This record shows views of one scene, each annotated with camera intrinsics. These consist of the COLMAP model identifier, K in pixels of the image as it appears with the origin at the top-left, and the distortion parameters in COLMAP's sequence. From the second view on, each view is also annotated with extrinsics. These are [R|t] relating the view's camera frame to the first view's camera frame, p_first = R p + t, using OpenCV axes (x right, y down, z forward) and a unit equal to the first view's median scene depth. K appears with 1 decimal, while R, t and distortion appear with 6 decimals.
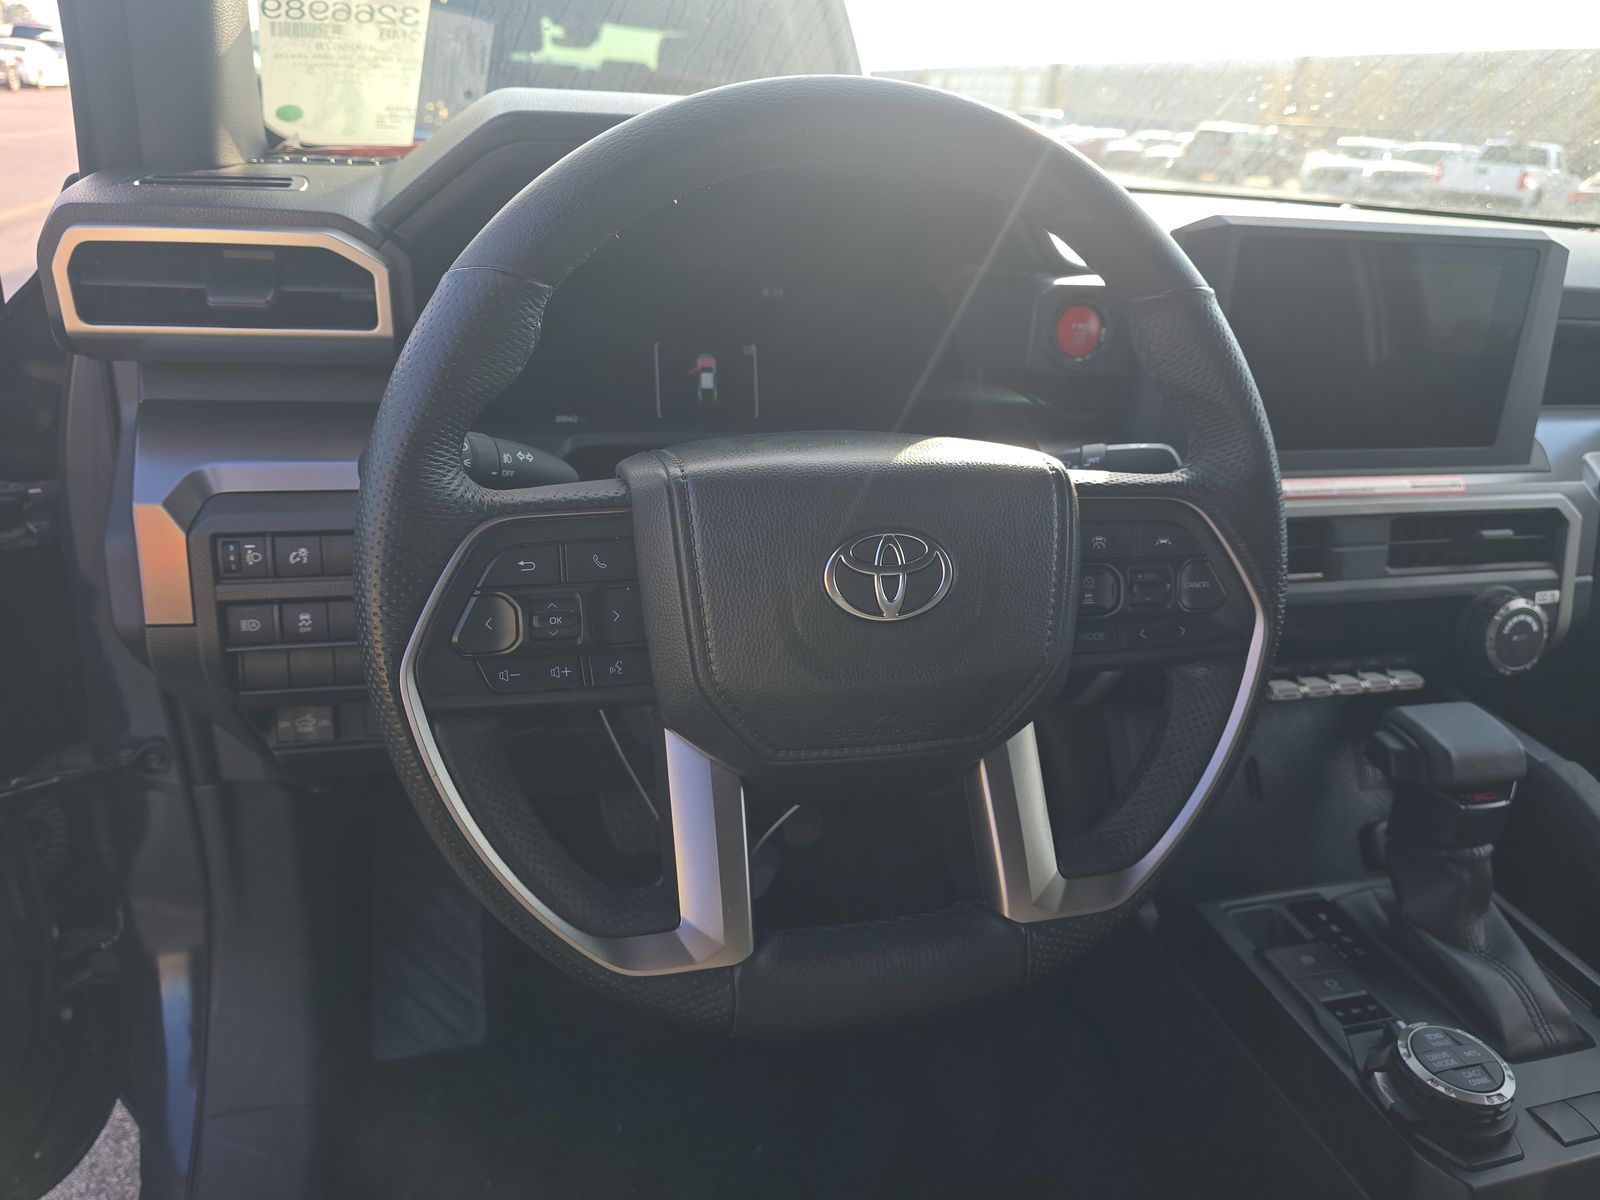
lens RADIAL K [[1097.1, 0, 800.0], [0, 1097.1, 600.0], [0, 0, 1]] dist [0.002554, -0.007021]
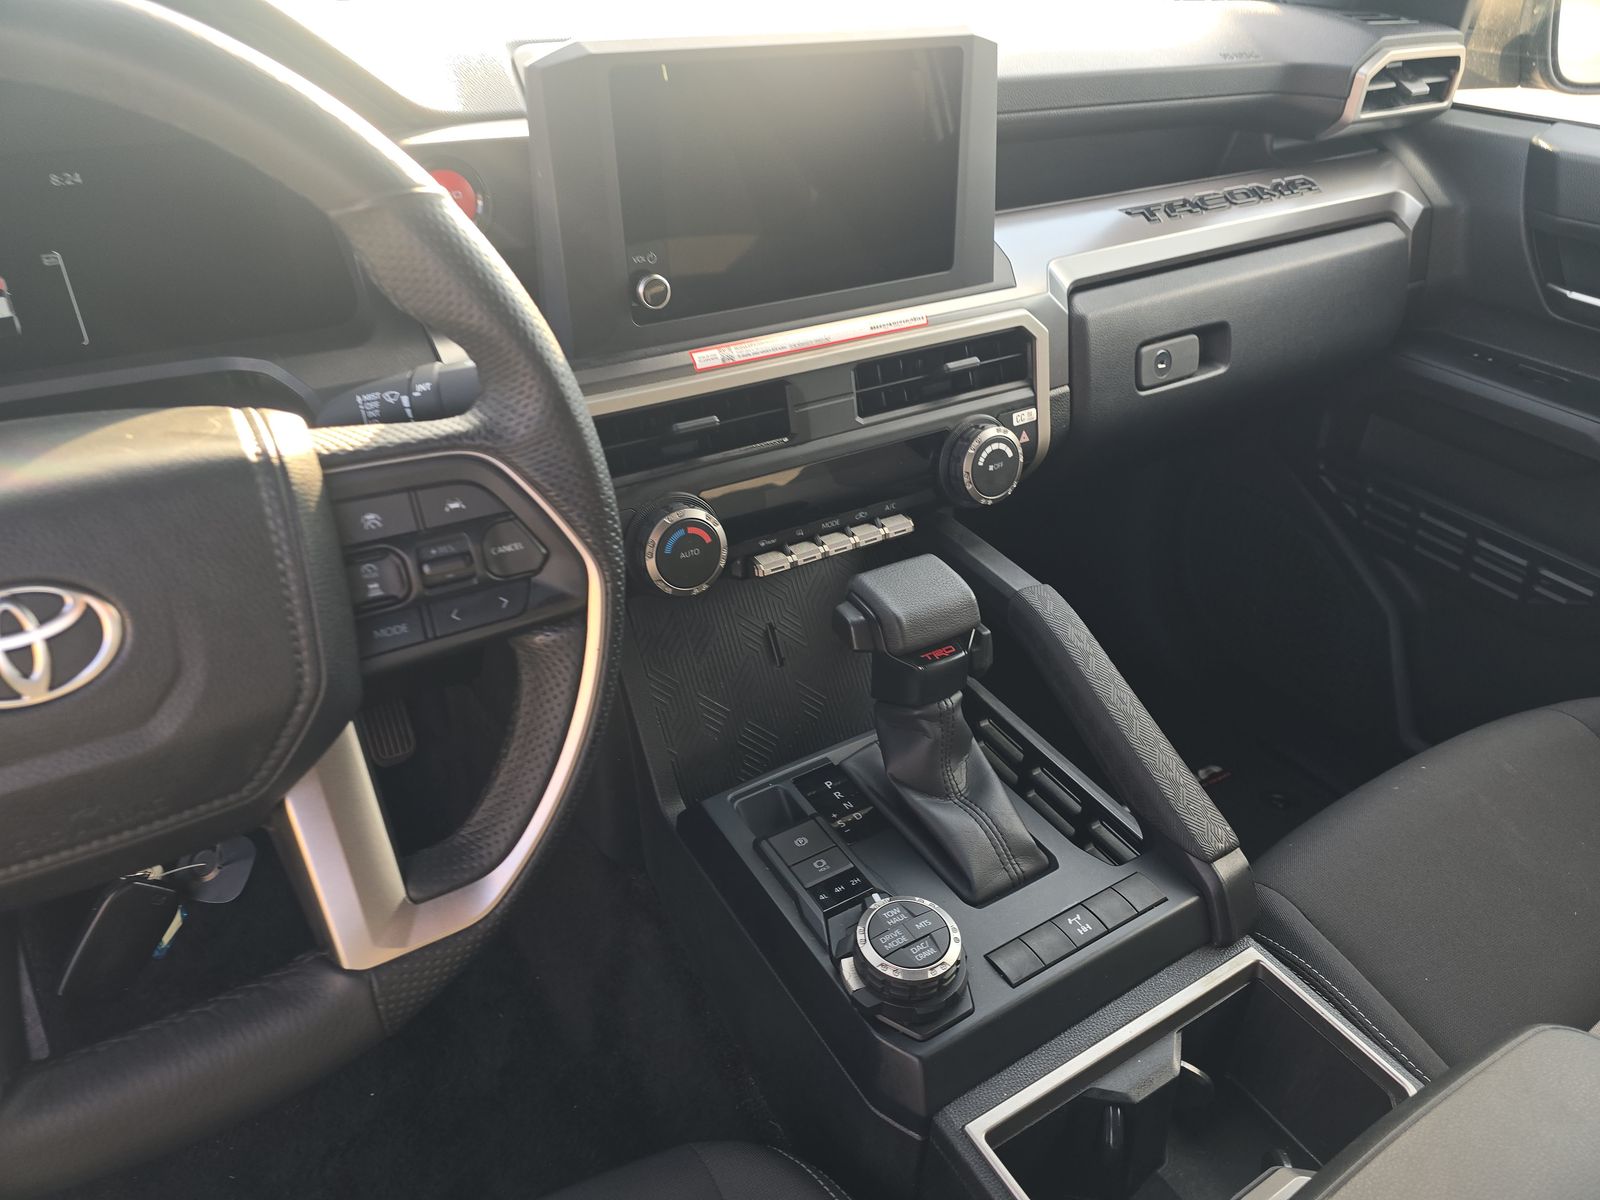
lens RADIAL K [[1062.5, 0, 800.0], [0, 1062.5, 600.0], [0, 0, 1]] dist [0.059546, -0.057774]
pose [[0.960368, -0.189233, 0.204654, 0.300394], [0.146889, 0.967595, 0.205385, -0.083806], [-0.236888, -0.167184, 0.957044, 0.106167]]
